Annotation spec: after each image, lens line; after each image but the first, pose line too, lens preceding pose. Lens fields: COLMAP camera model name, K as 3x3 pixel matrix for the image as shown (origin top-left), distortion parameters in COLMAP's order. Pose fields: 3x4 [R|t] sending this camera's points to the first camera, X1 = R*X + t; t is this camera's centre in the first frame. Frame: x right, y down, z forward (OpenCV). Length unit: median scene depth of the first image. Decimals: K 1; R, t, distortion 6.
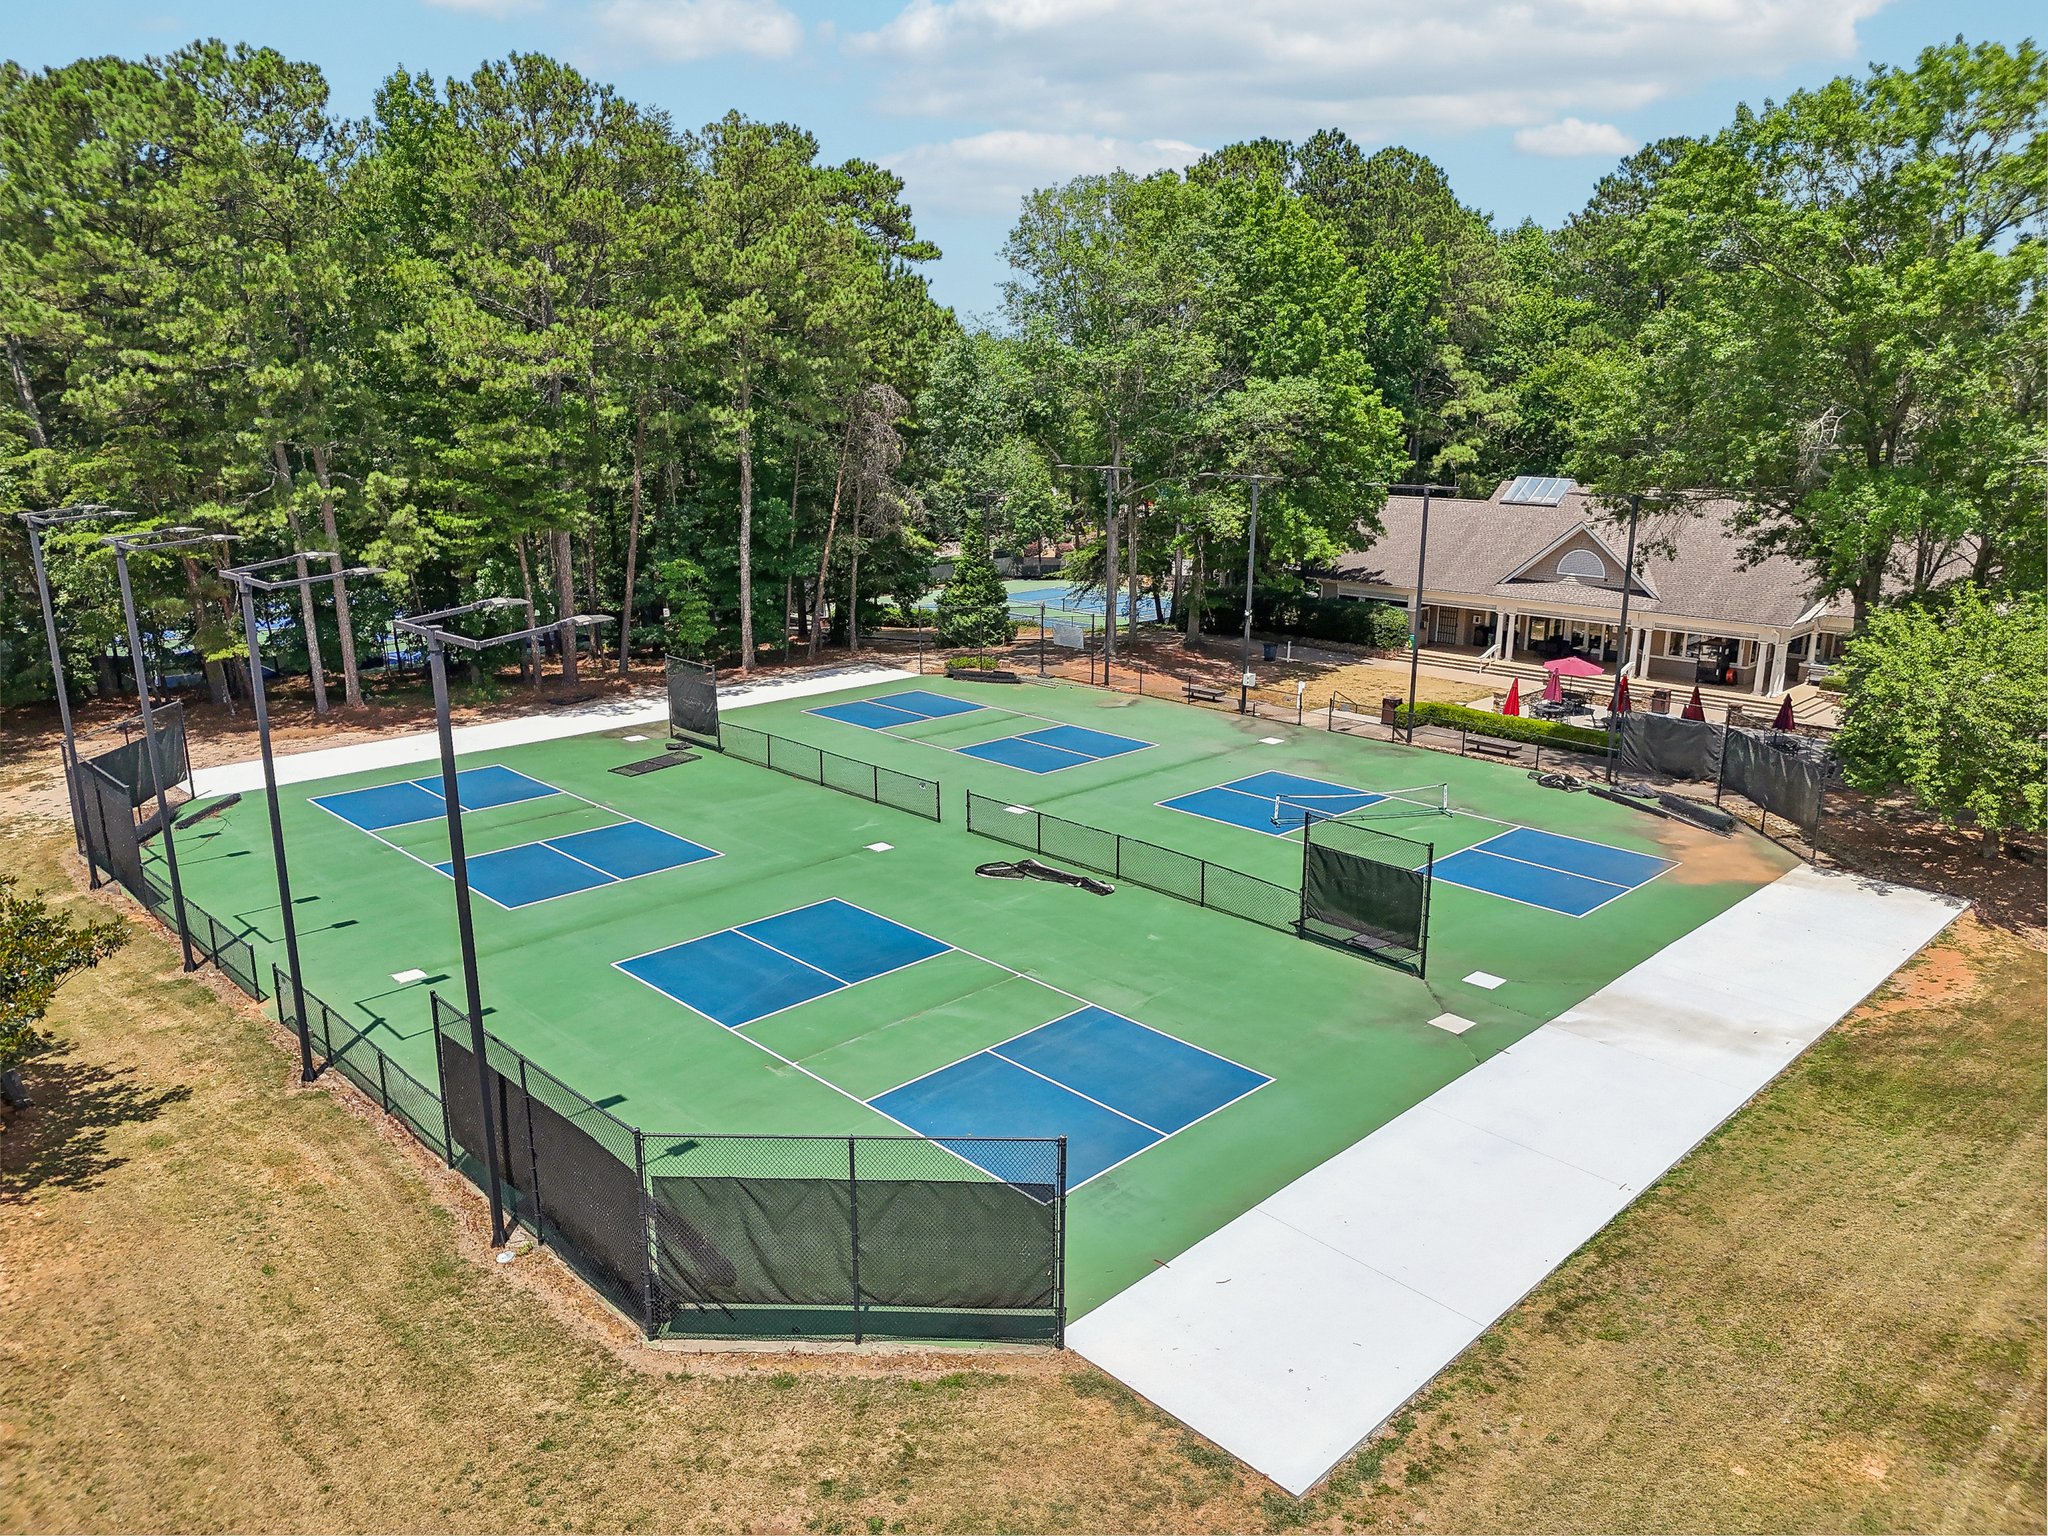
lens RADIAL K [[1440.9, 0, 1032.8], [0, 1440.9, 765.3], [0, 0, 1]] dist [0.103429, -0.129859]
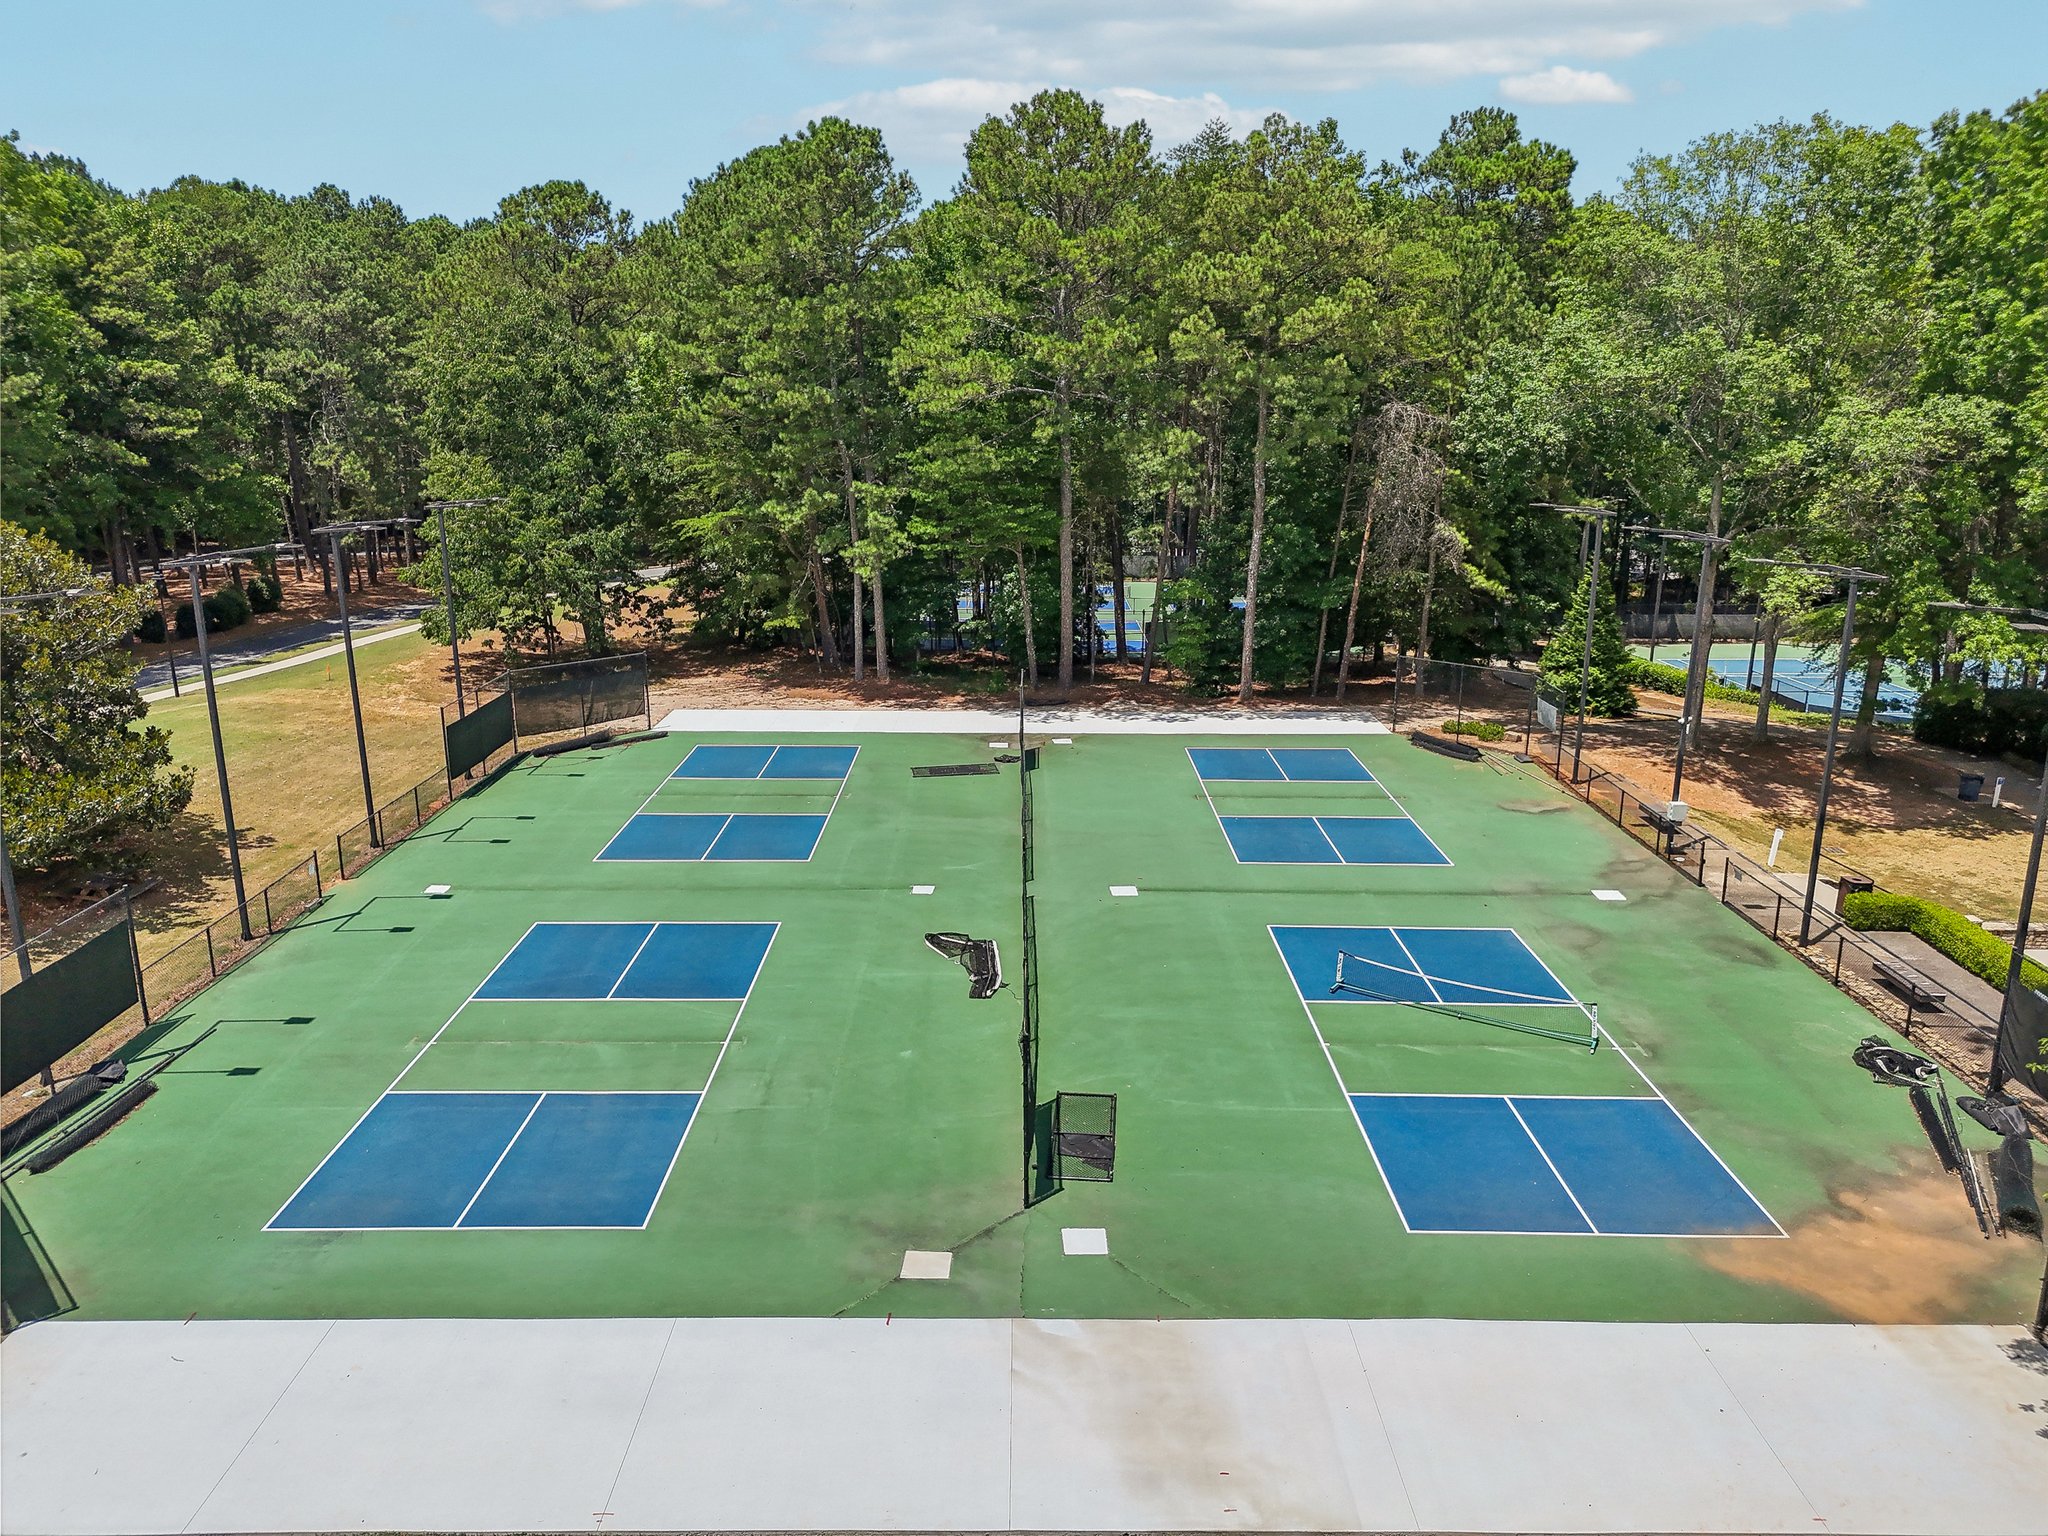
lens RADIAL K [[1438.2, 0, 1024.0], [0, 1438.2, 768.0], [0, 0, 1]] dist [0.067614, -0.066059]
pose [[0.711867, 0.181776, -0.678383, 0.567186], [-0.178916, 0.980993, 0.075114, -0.105428], [0.679143, 0.067902, 0.730859, 0.325375]]
